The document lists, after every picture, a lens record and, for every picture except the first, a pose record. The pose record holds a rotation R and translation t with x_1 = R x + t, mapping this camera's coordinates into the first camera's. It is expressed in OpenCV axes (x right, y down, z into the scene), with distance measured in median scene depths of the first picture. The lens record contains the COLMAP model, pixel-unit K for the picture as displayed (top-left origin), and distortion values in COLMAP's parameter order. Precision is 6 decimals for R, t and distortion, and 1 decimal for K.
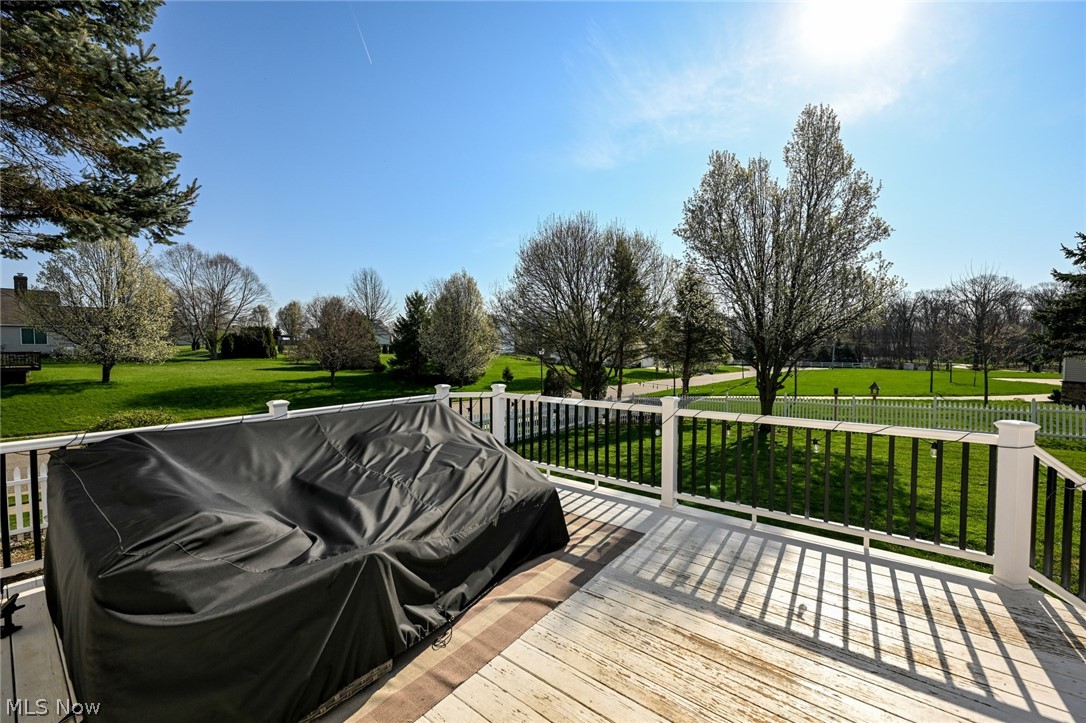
lens RADIAL K [[406.7, 0, 543.0], [0, 406.7, 361.5], [0, 0, 1]] dist [-0.000330, -0.000075]
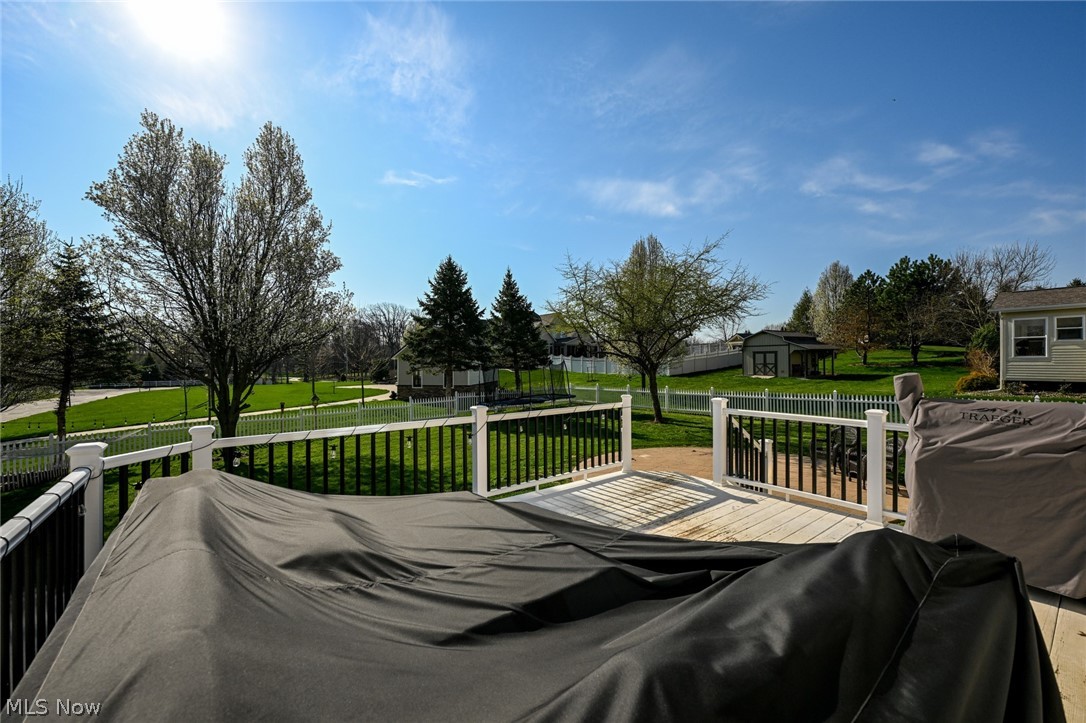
lens RADIAL K [[428.5, 0, 510.6], [0, 428.5, 363.1], [0, 0, 1]] dist [-0.000698, 0.000108]
pose [[0.303465, -0.001916, 0.952841, -1.121888], [0.034556, 0.999362, -0.008996, -0.024569], [-0.952216, 0.035656, 0.303338, 0.828875]]
